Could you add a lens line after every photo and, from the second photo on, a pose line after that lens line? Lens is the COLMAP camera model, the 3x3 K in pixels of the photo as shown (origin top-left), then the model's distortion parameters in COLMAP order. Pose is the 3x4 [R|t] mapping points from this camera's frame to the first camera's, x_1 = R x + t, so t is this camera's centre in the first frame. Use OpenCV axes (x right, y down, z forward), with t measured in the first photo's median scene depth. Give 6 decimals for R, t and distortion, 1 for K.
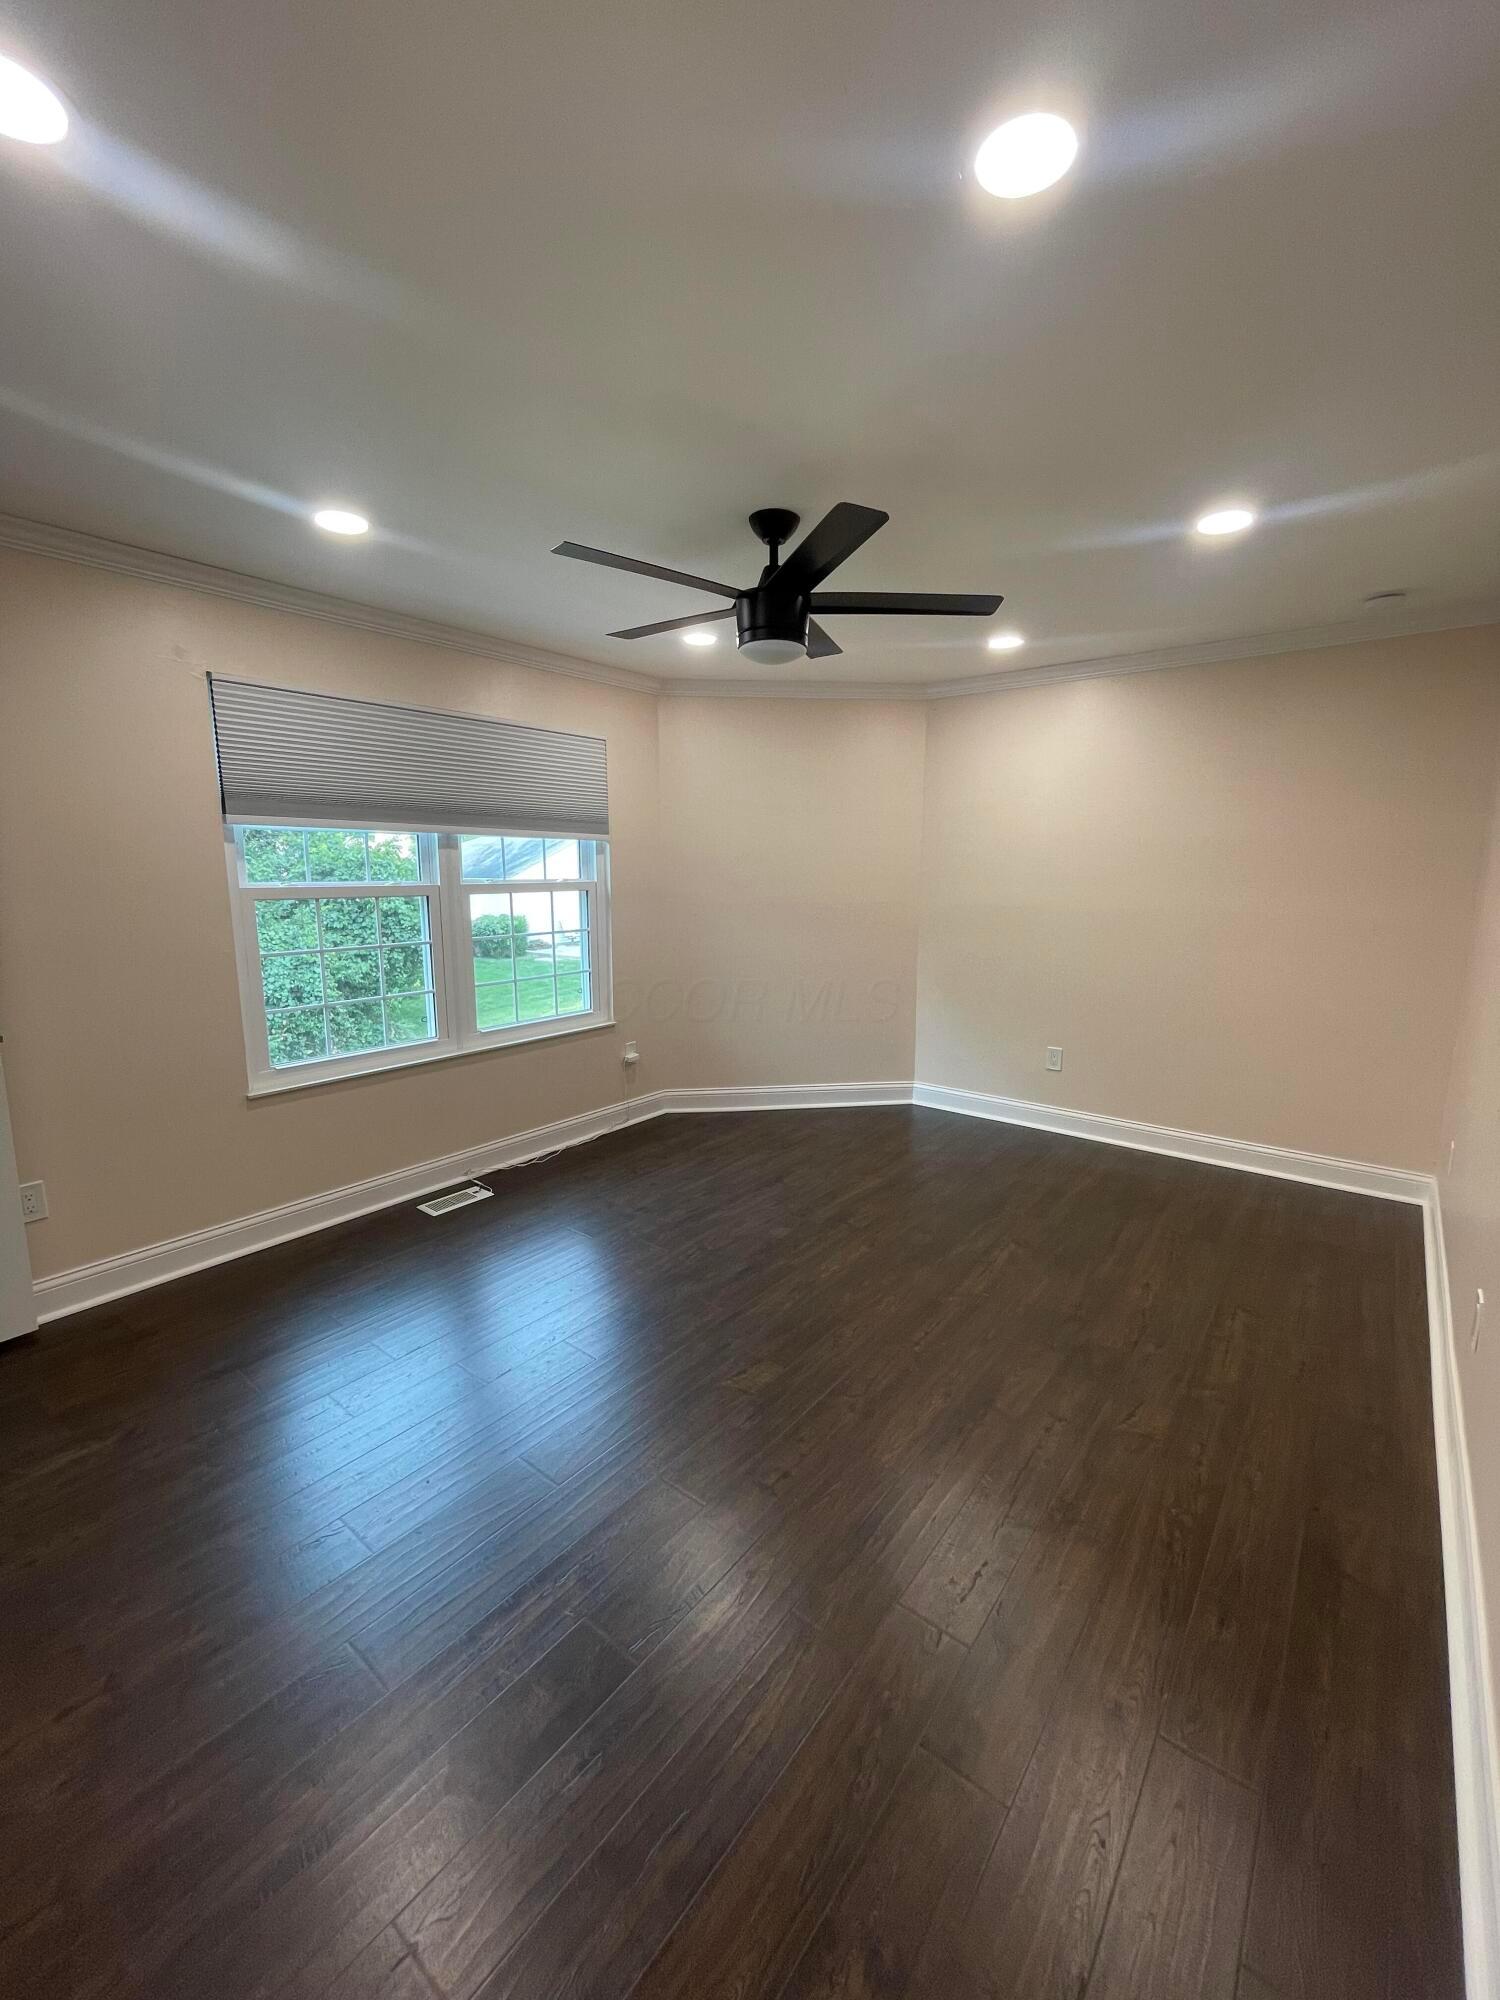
lens RADIAL K [[817.2, 0, 751.7], [0, 817.2, 995.9], [0, 0, 1]] dist [-0.001218, -0.000016]
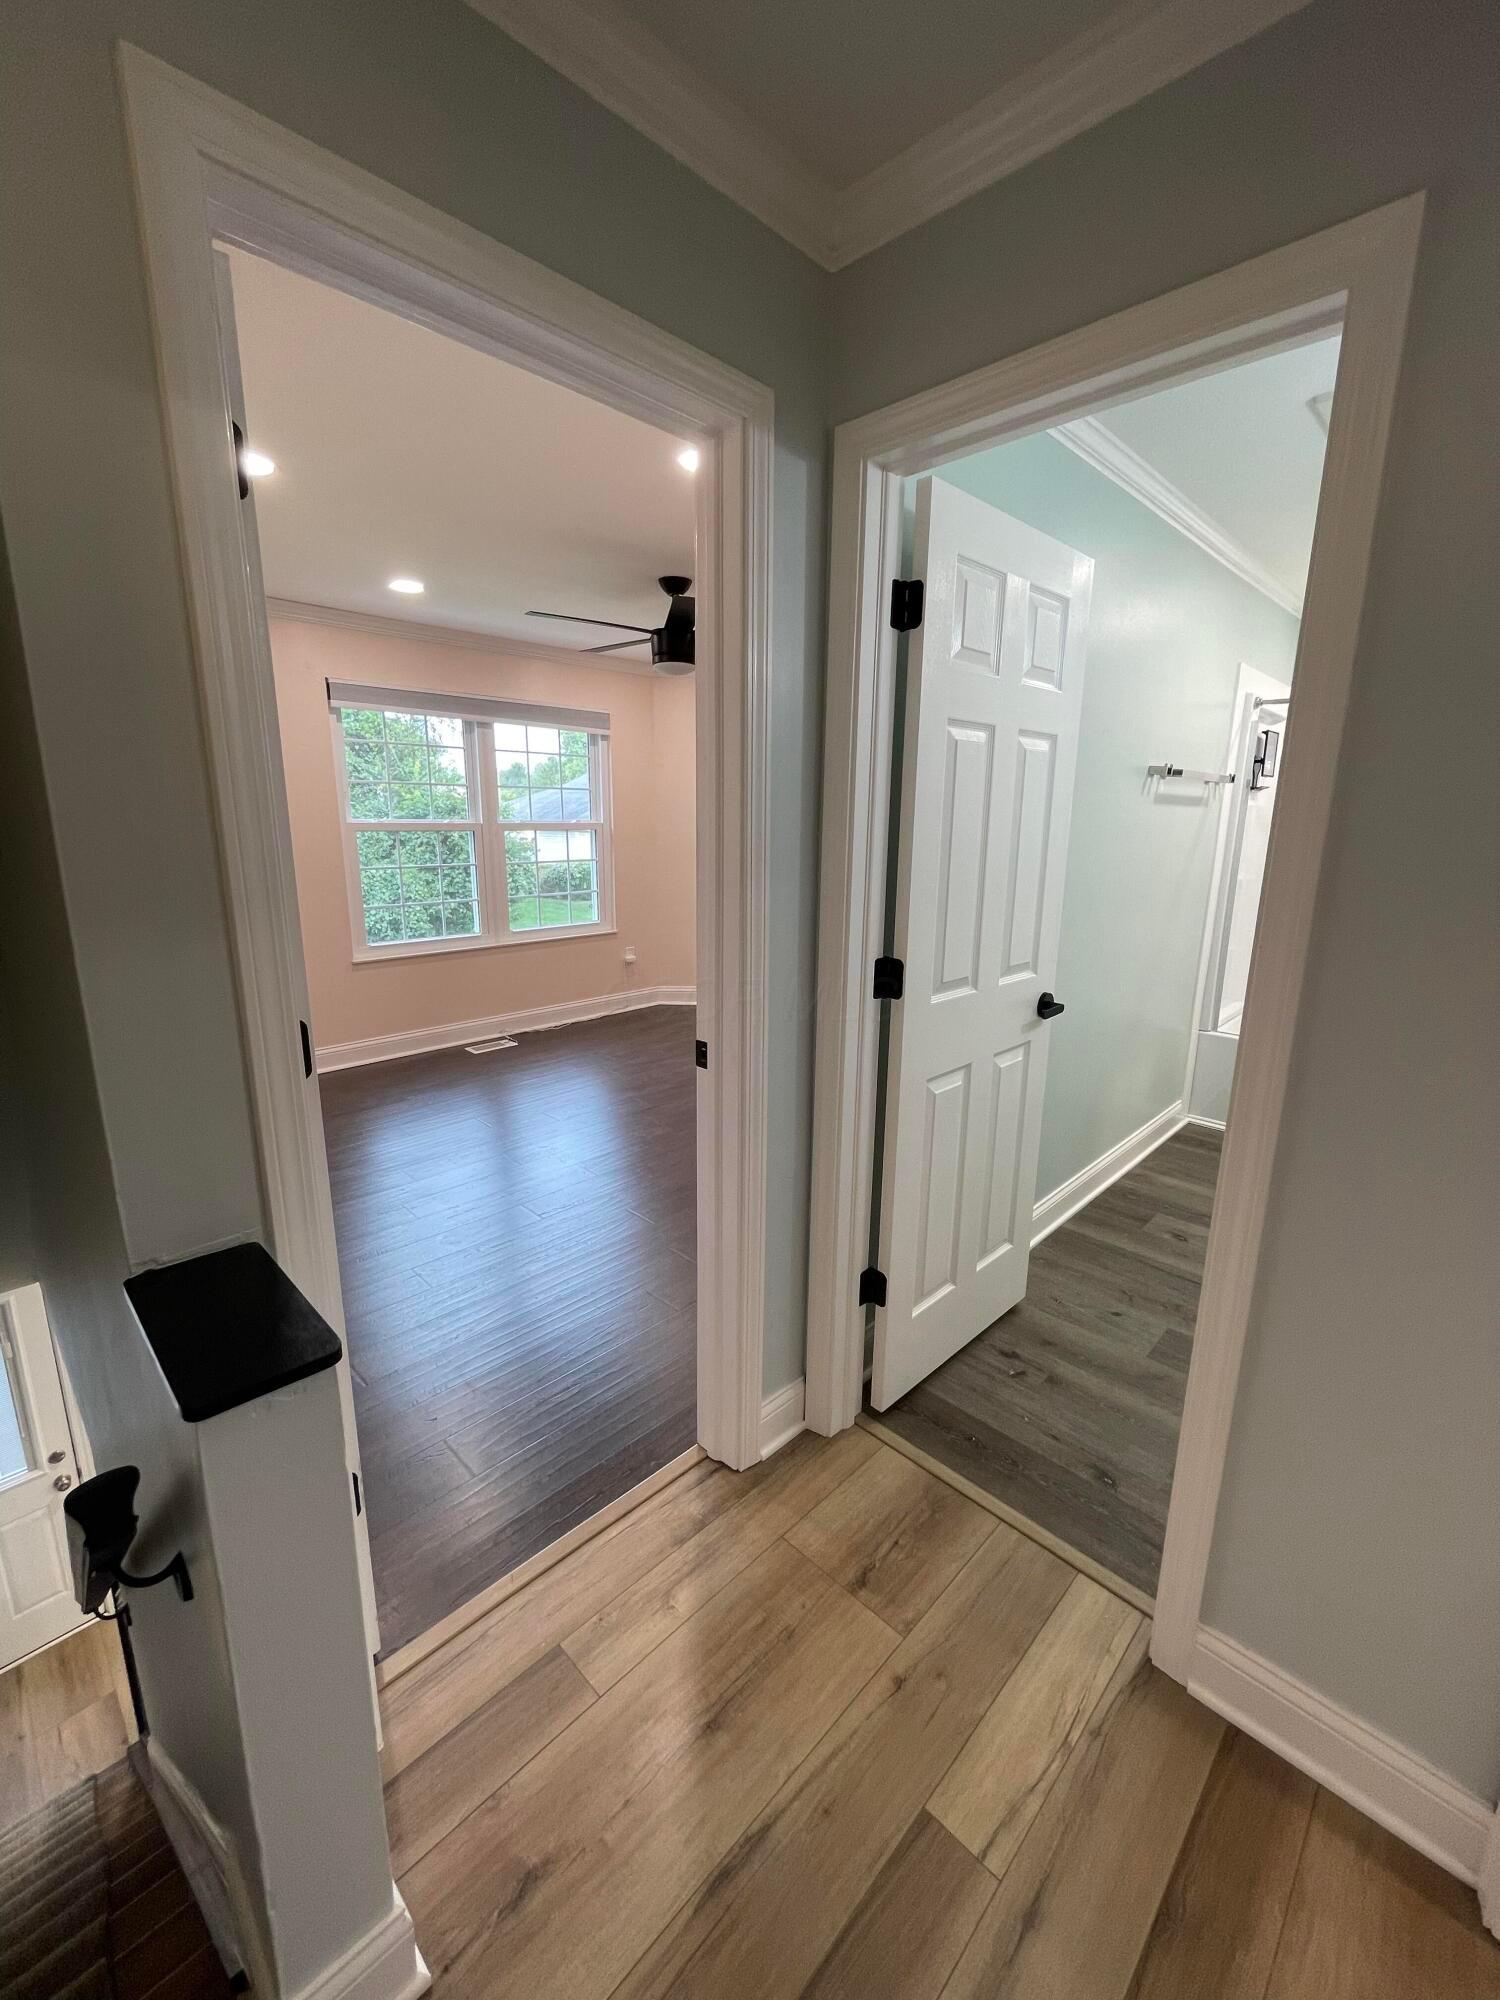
lens RADIAL K [[817.2, 0, 751.7], [0, 817.2, 995.9], [0, 0, 1]] dist [-0.001218, -0.000016]
pose [[0.994674, 0.030042, -0.098594, 0.201143], [-0.024038, 0.997816, 0.061524, 0.055987], [0.100227, -0.058827, 0.993224, -0.323418]]
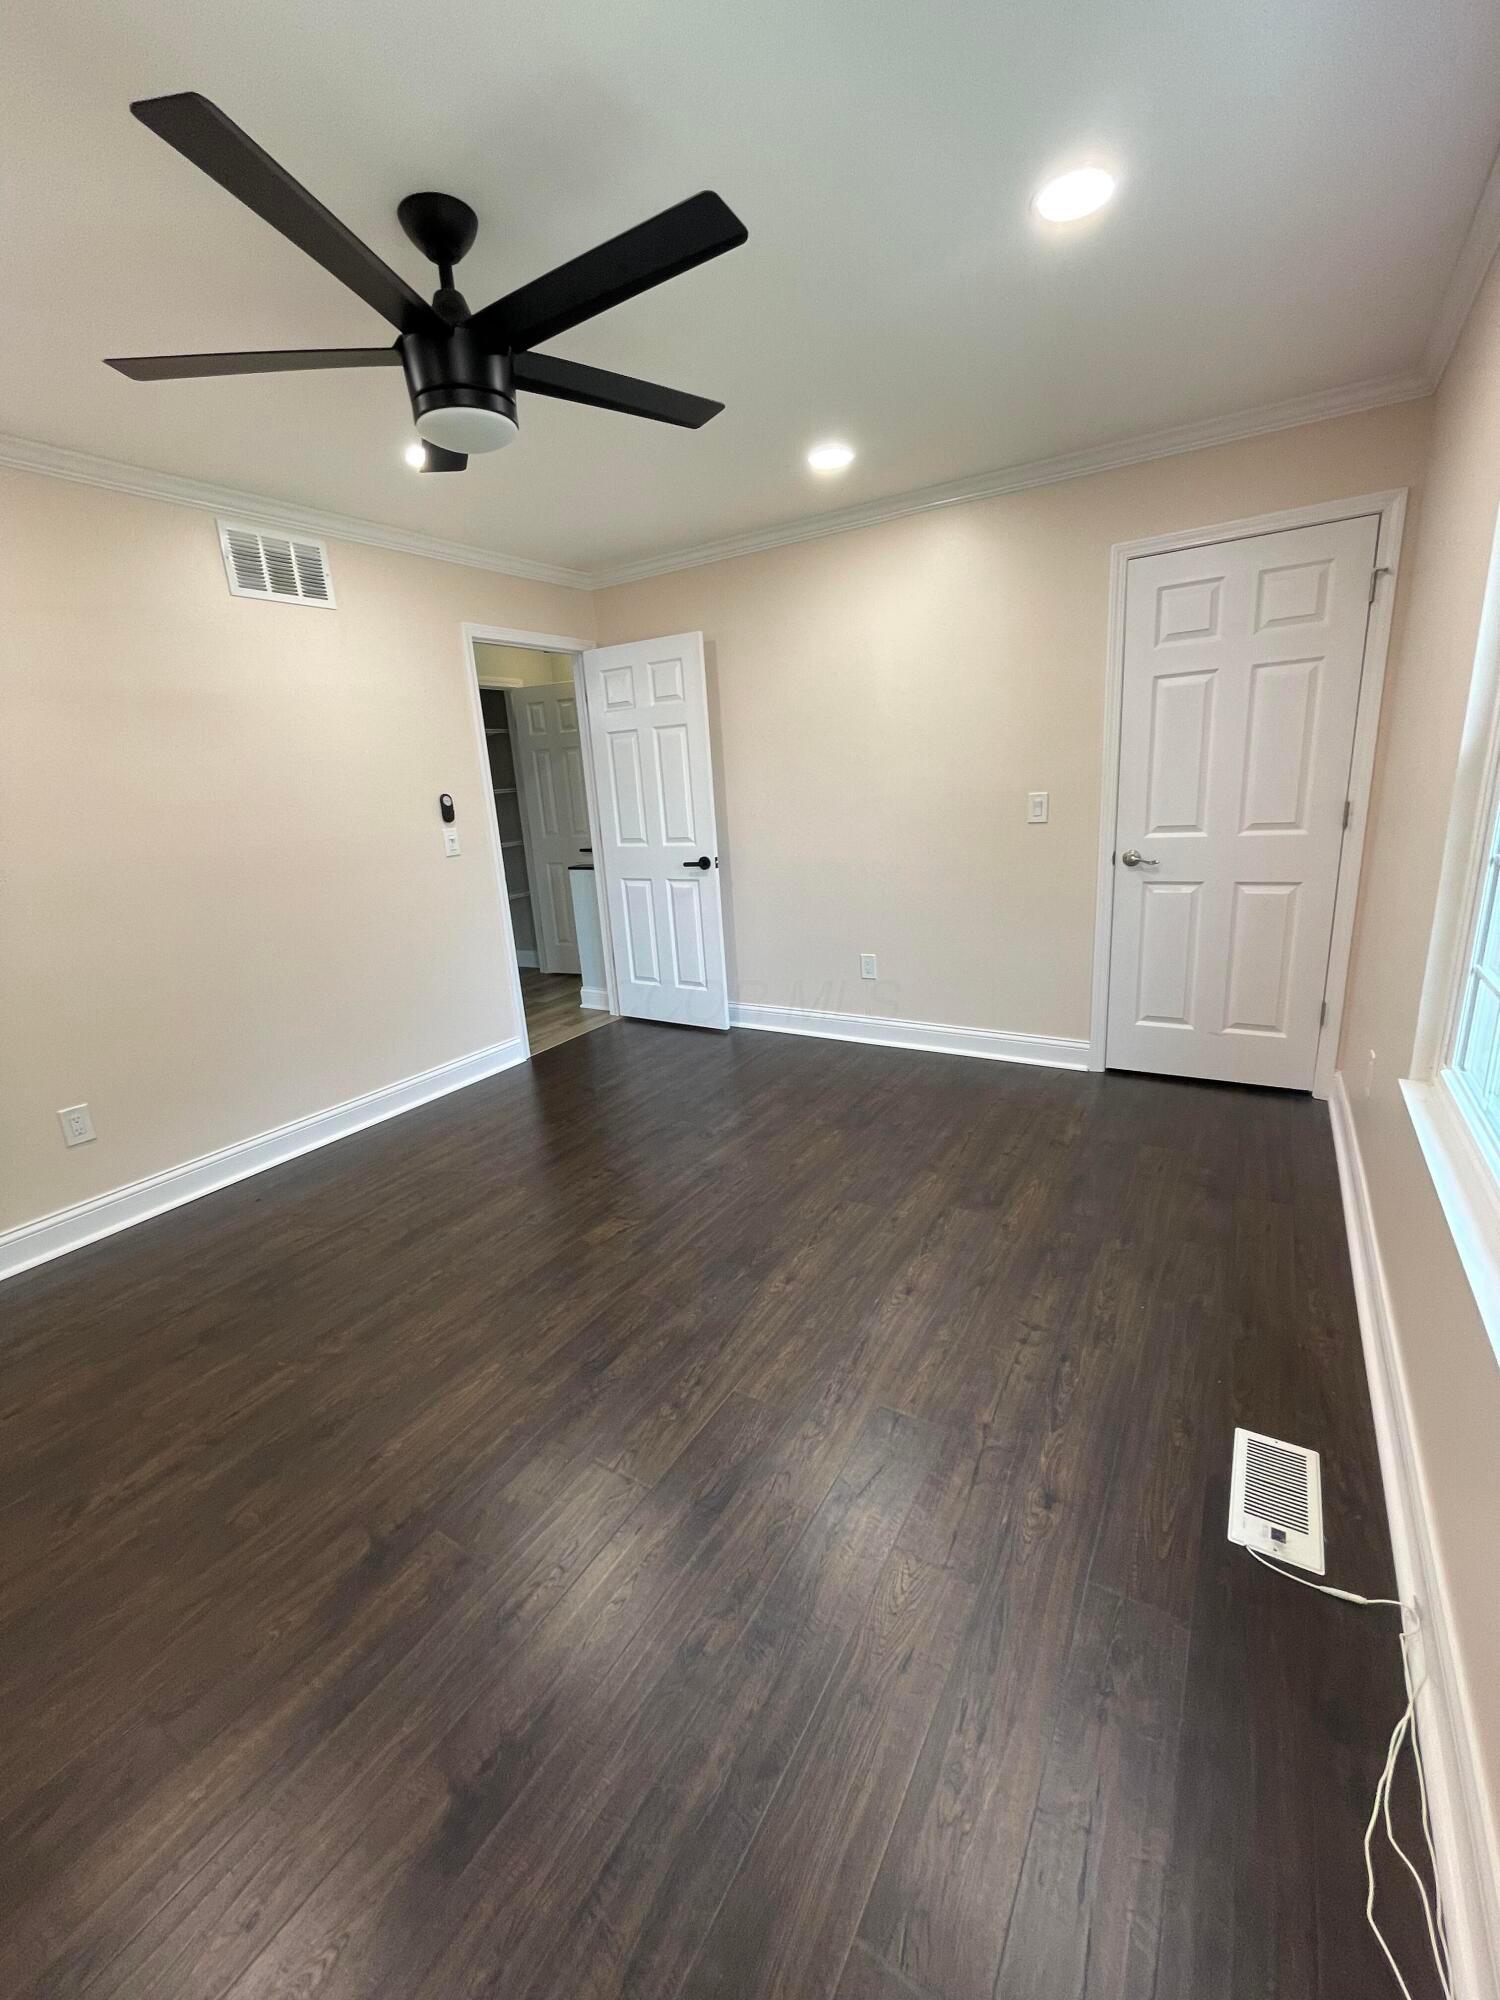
lens RADIAL K [[817.2, 0, 751.7], [0, 817.2, 995.9], [0, 0, 1]] dist [-0.001218, -0.000016]
pose [[-0.991985, 0.085842, -0.092725, -0.064582], [0.041751, 0.915269, 0.400673, -0.148162], [0.119263, 0.393590, -0.911517, 1.099279]]
